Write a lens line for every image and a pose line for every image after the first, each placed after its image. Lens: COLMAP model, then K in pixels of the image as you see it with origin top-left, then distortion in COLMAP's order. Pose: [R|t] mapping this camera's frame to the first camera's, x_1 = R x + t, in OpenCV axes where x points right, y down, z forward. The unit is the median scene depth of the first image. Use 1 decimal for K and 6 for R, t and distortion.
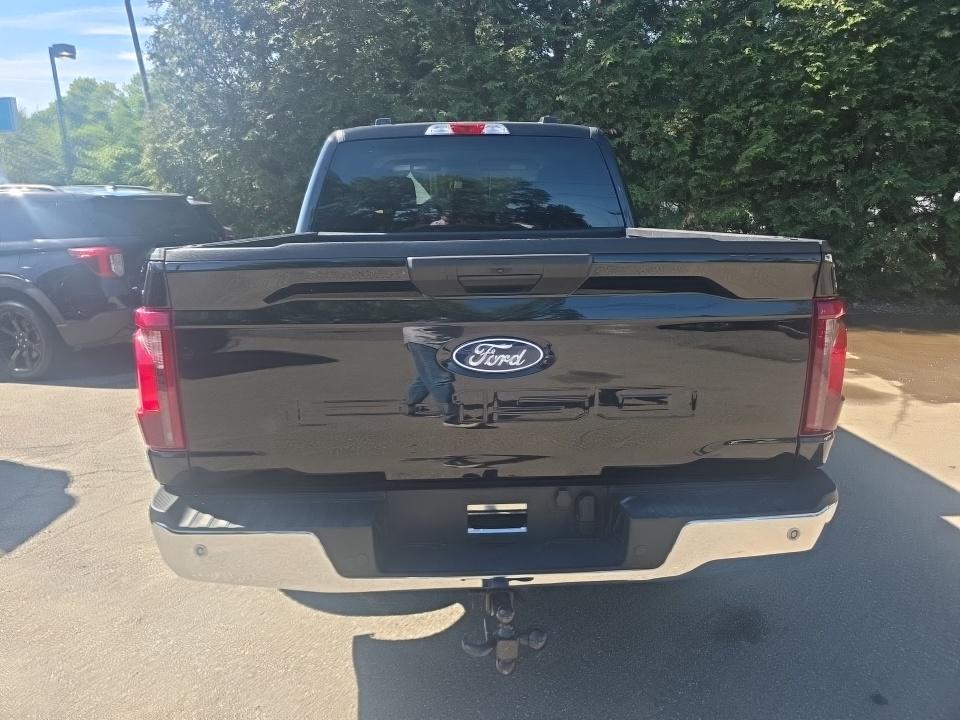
lens RADIAL K [[644.1, 0, 475.4], [0, 644.1, 352.5], [0, 0, 1]] dist [0.037974, -0.036208]
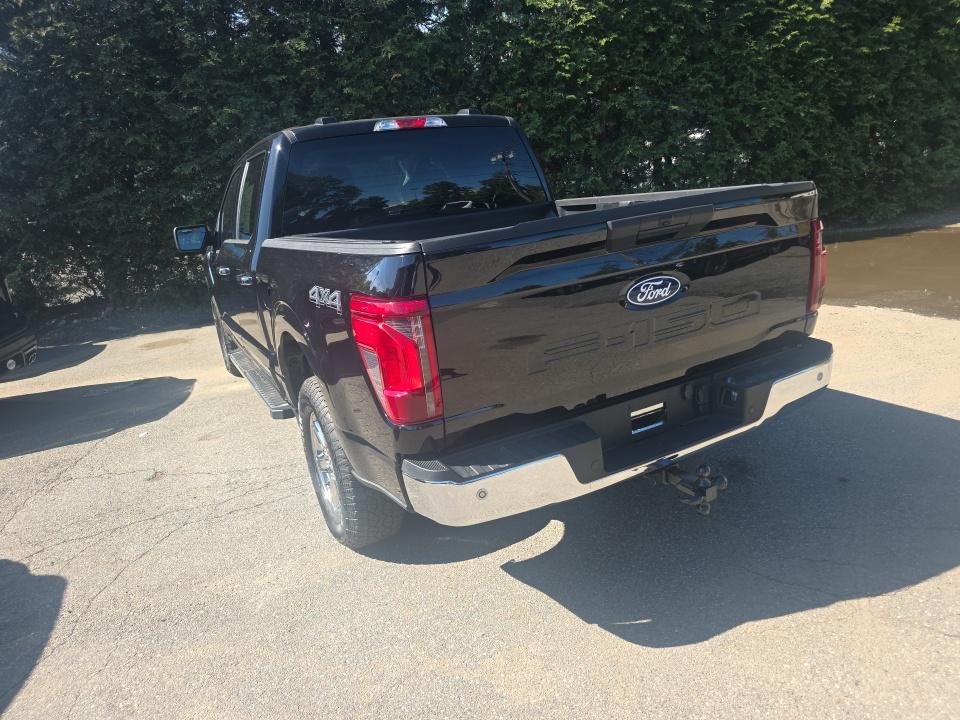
lens RADIAL K [[644.1, 0, 485.5], [0, 644.1, 374.5], [0, 0, 1]] dist [0.037974, -0.036208]
pose [[0.892259, -0.207447, 0.401048, -0.203304], [0.190411, 0.978242, 0.082377, -0.000532], [-0.409411, 0.002862, 0.912346, -0.017268]]
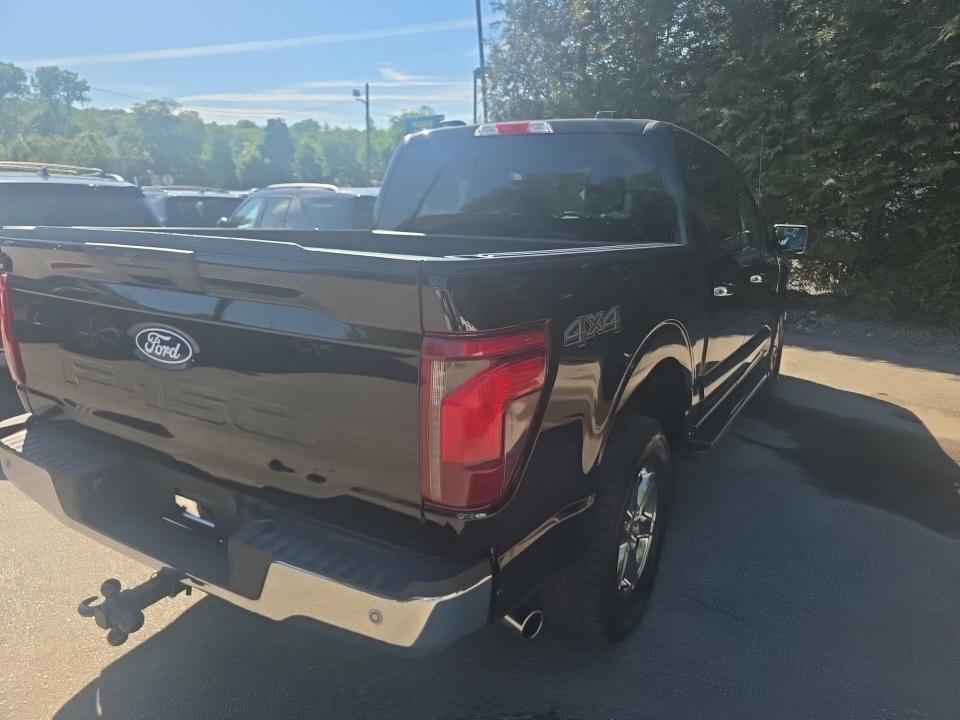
lens RADIAL K [[644.1, 0, 477.2], [0, 644.1, 363.9], [0, 0, 1]] dist [0.037974, -0.036208]
pose [[0.840550, 0.160250, -0.517490, 0.240523], [-0.156358, 0.986358, 0.051473, -0.023878], [0.518679, 0.037648, 0.854140, 0.090114]]
